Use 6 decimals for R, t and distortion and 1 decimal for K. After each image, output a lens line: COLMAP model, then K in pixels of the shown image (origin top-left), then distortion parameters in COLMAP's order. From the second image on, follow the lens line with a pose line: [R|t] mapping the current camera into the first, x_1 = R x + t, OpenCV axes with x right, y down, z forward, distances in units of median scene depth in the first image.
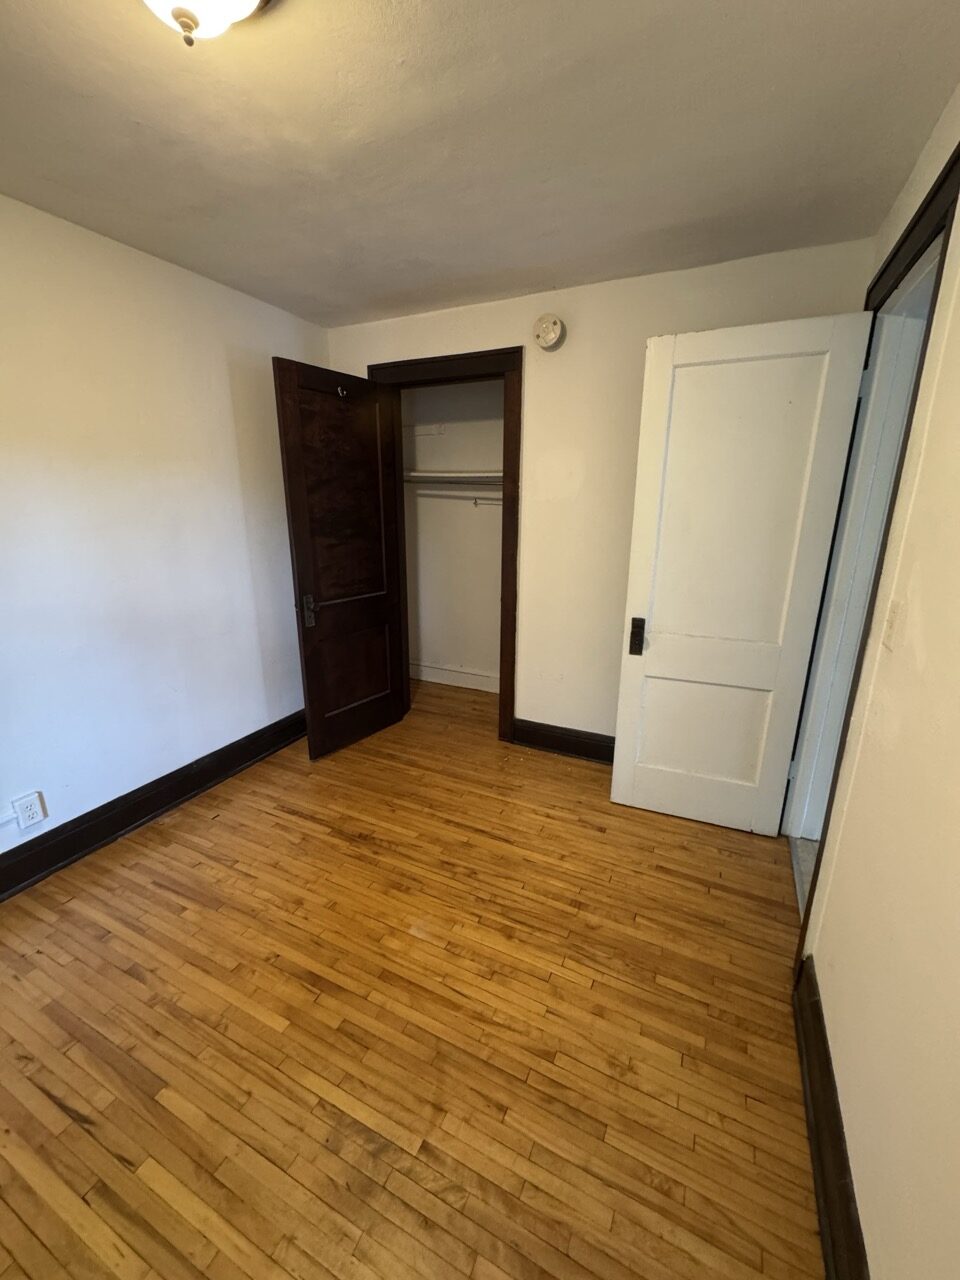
lens RADIAL K [[512.6, 0, 480.0], [0, 512.6, 640.0], [0, 0, 1]] dist [-0.000940, 0.000017]
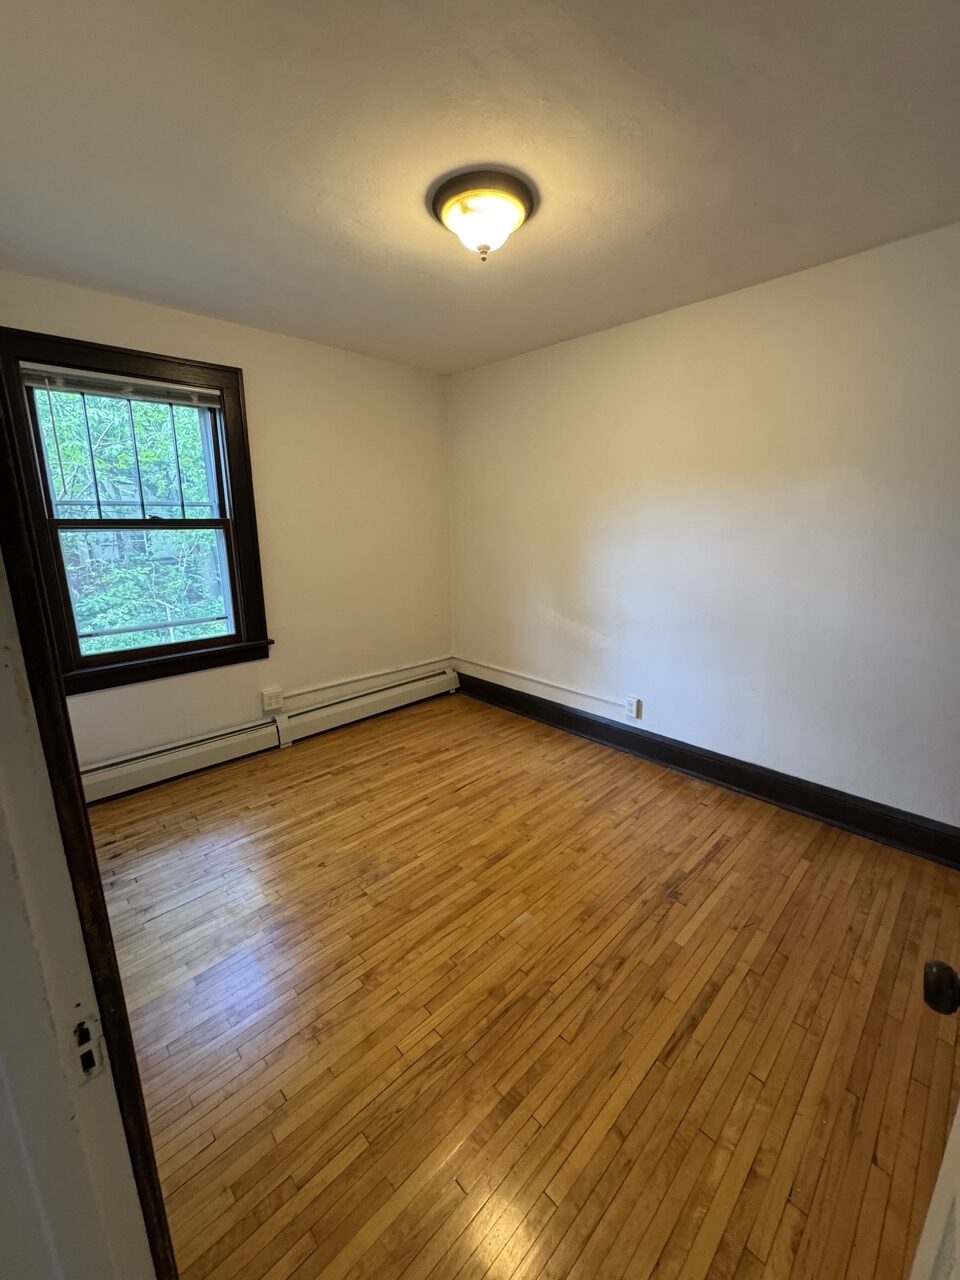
lens RADIAL K [[509.7, 0, 480.0], [0, 509.7, 640.0], [0, 0, 1]] dist [0.001571, 0.000236]
pose [[-0.342947, 0.211930, -0.915136, 0.729278], [-0.250488, 0.918309, 0.306535, -0.239687], [0.905342, 0.334355, -0.261846, 0.997168]]
